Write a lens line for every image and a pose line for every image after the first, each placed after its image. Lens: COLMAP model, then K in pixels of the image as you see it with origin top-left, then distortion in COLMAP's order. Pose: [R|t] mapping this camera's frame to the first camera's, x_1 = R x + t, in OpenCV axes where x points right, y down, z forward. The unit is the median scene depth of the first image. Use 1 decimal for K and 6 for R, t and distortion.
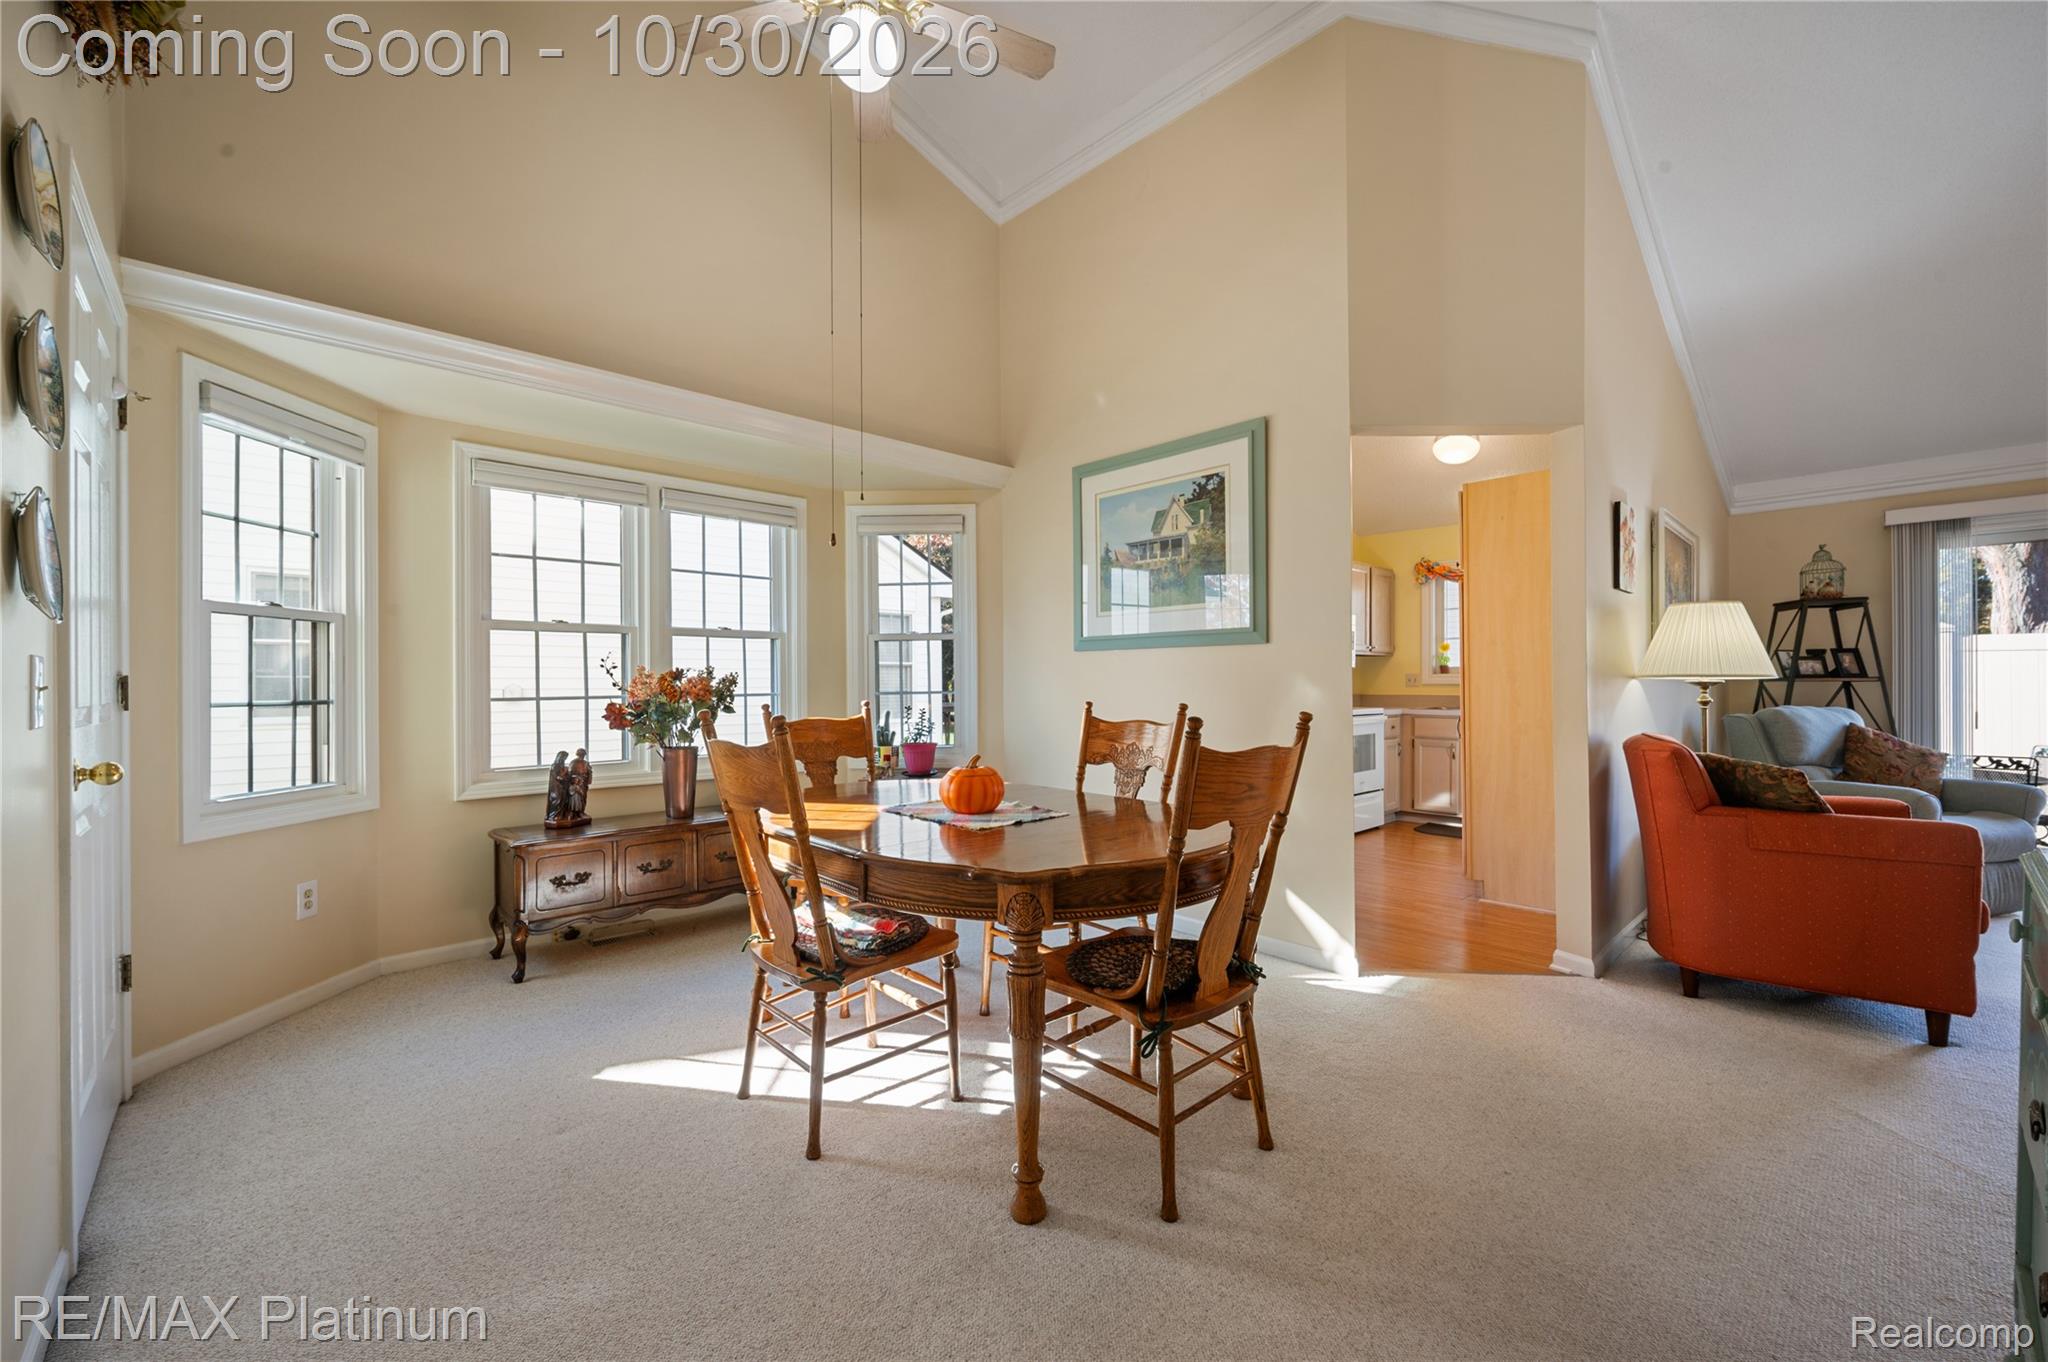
lens RADIAL K [[819.5, 0, 1025.2], [0, 819.5, 680.7], [0, 0, 1]] dist [-0.000069, -0.000351]
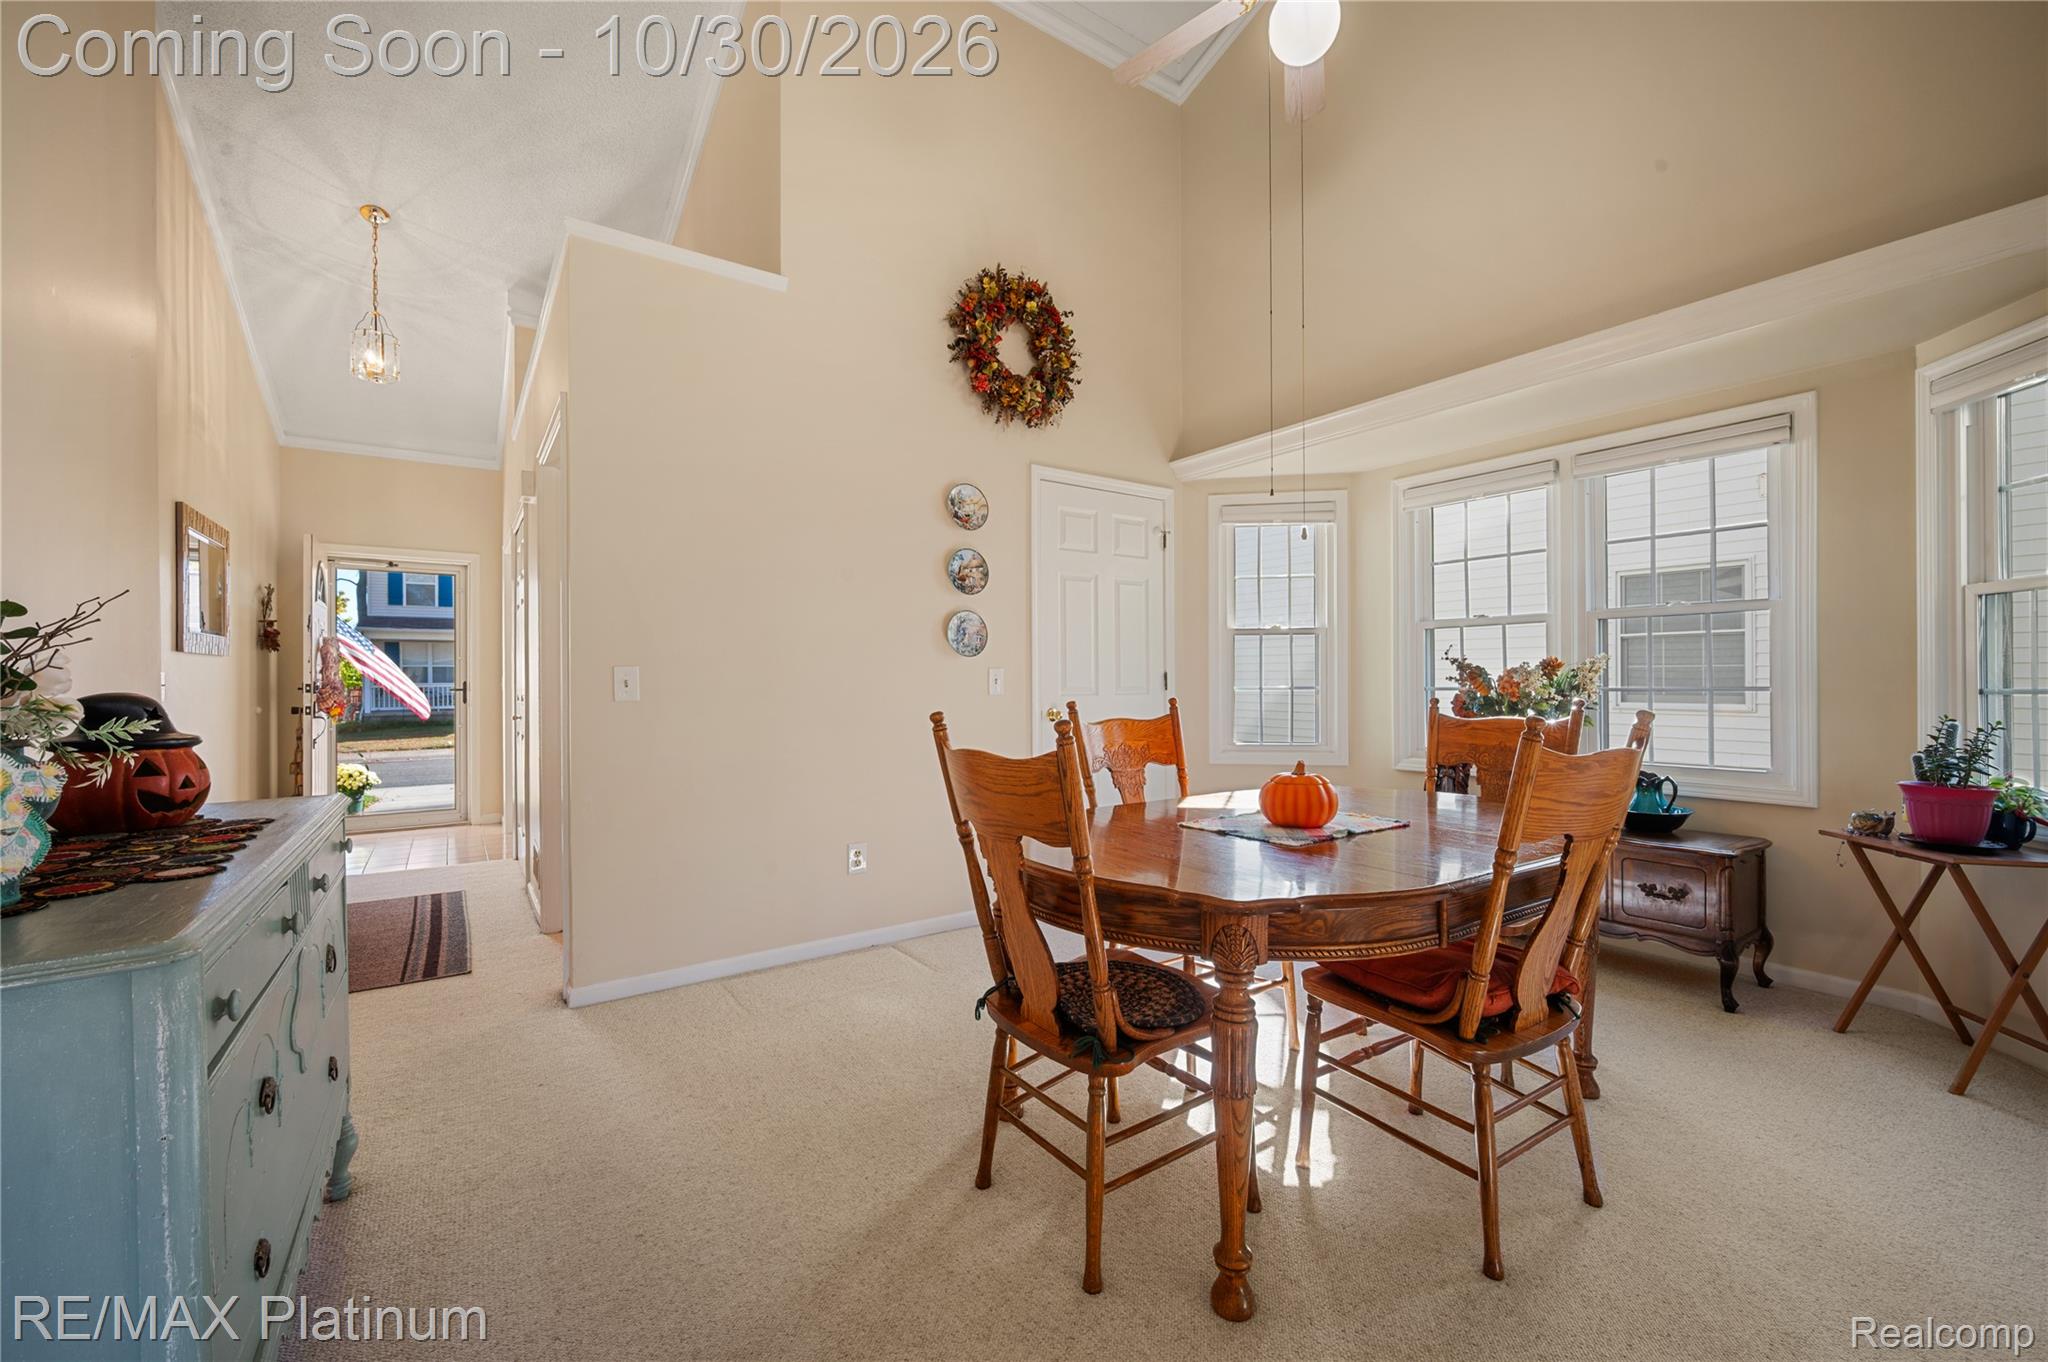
lens RADIAL K [[819.5, 0, 1026.6], [0, 819.5, 679.1], [0, 0, 1]] dist [-0.000069, -0.000351]
pose [[-0.138765, 0.002399, -0.990322, 0.466742], [0.007023, 0.999974, 0.001438, 0.002822], [0.990300, -0.006755, -0.138779, 0.466133]]
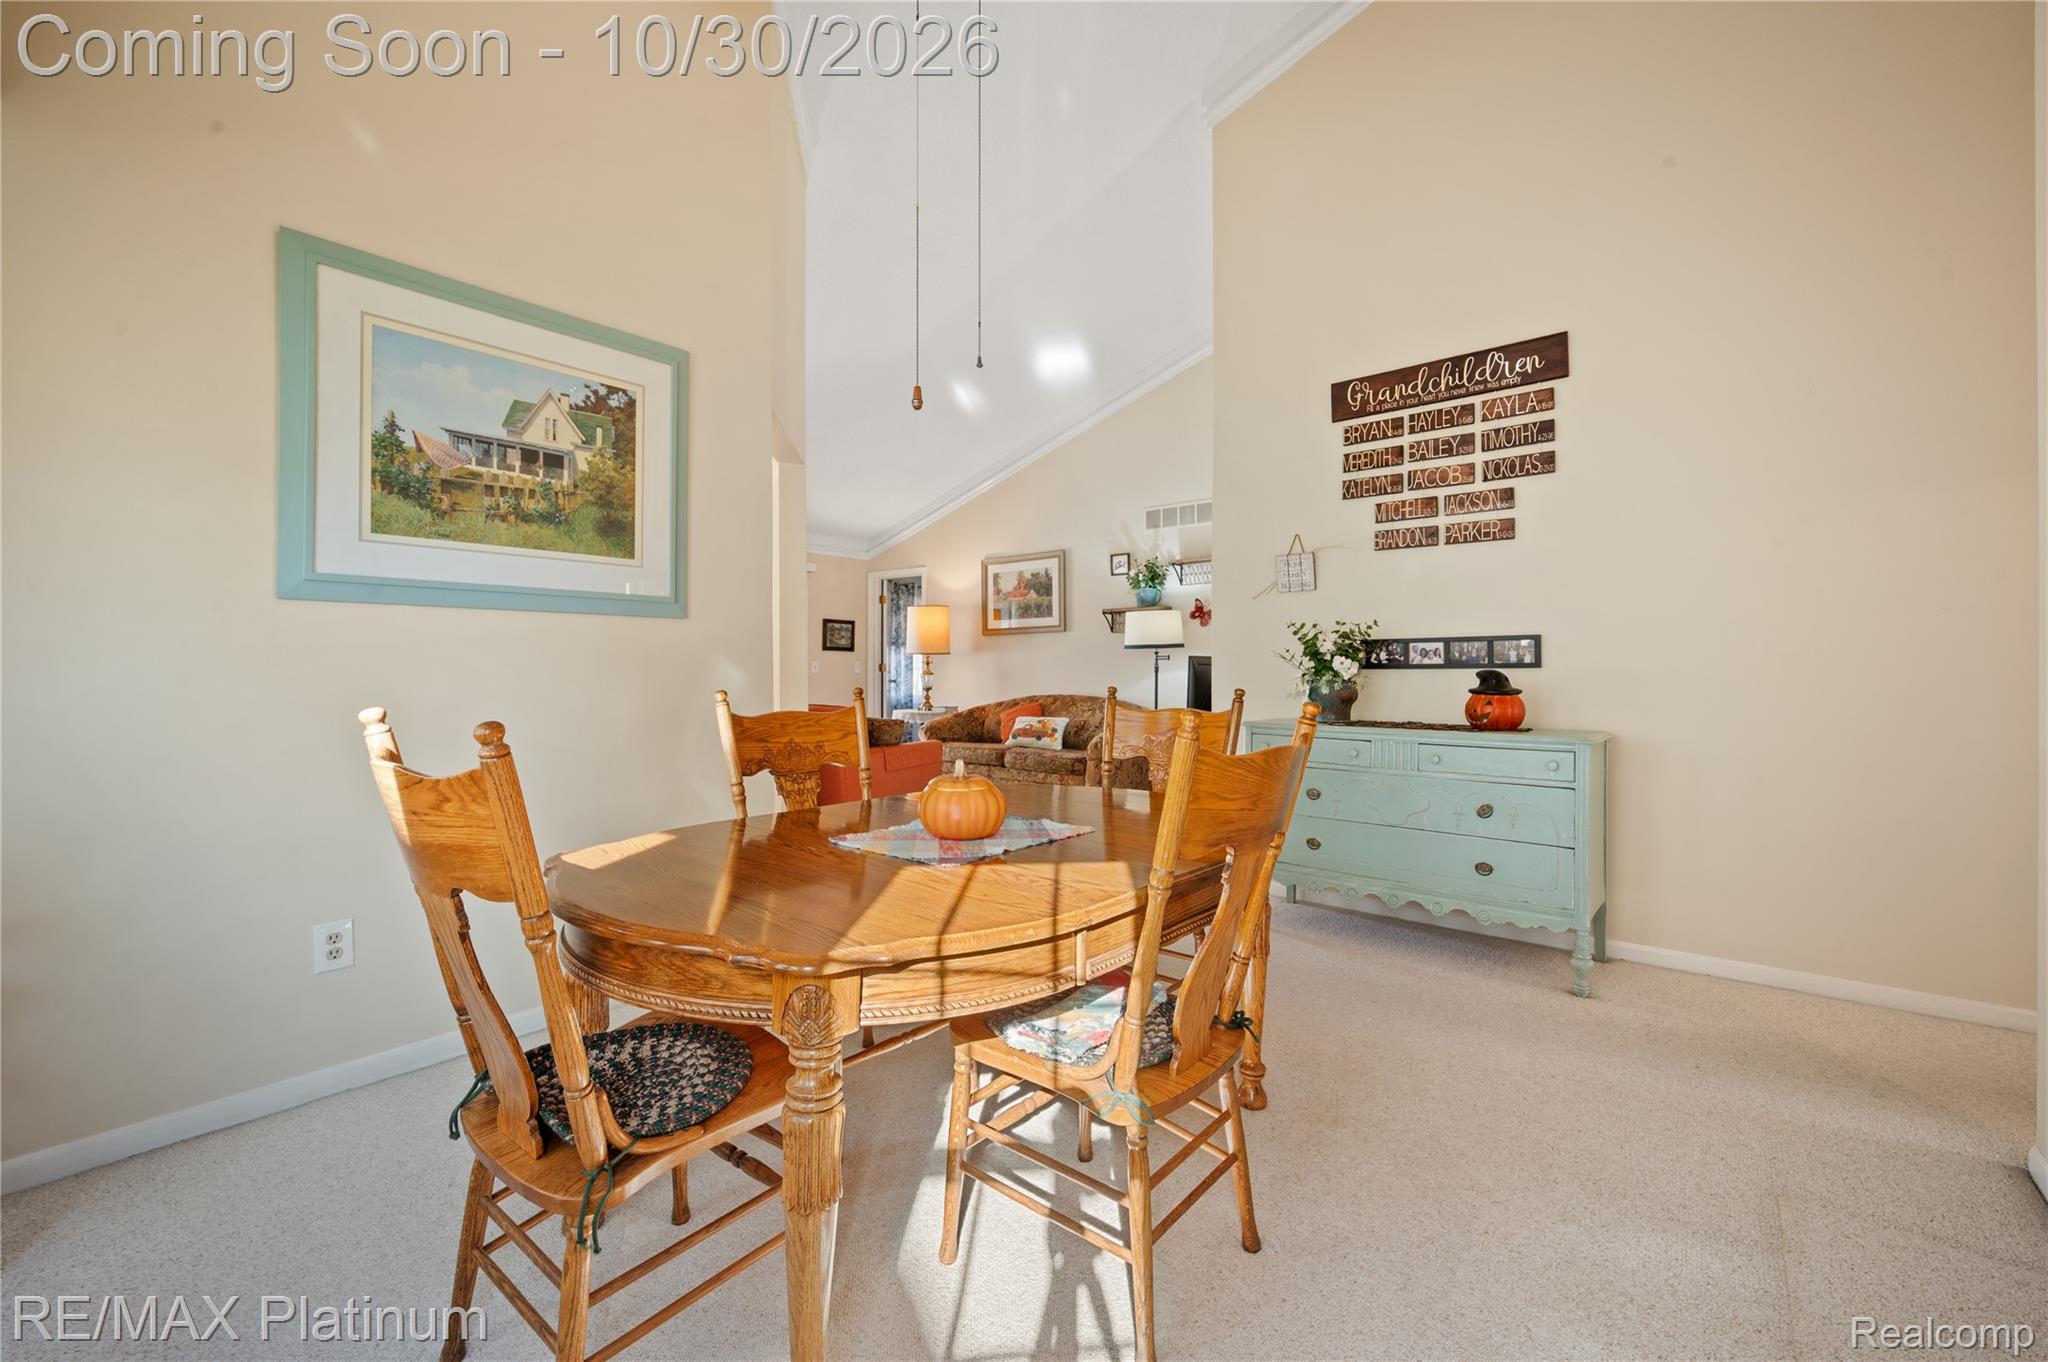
lens RADIAL K [[819.5, 0, 1038.4], [0, 819.5, 666.5], [0, 0, 1]] dist [-0.000069, -0.000351]
pose [[-0.136452, 0.003052, 0.990642, -0.448965], [-0.004218, 0.999984, -0.003662, 0.004100], [-0.990638, -0.004678, -0.136437, 0.565588]]
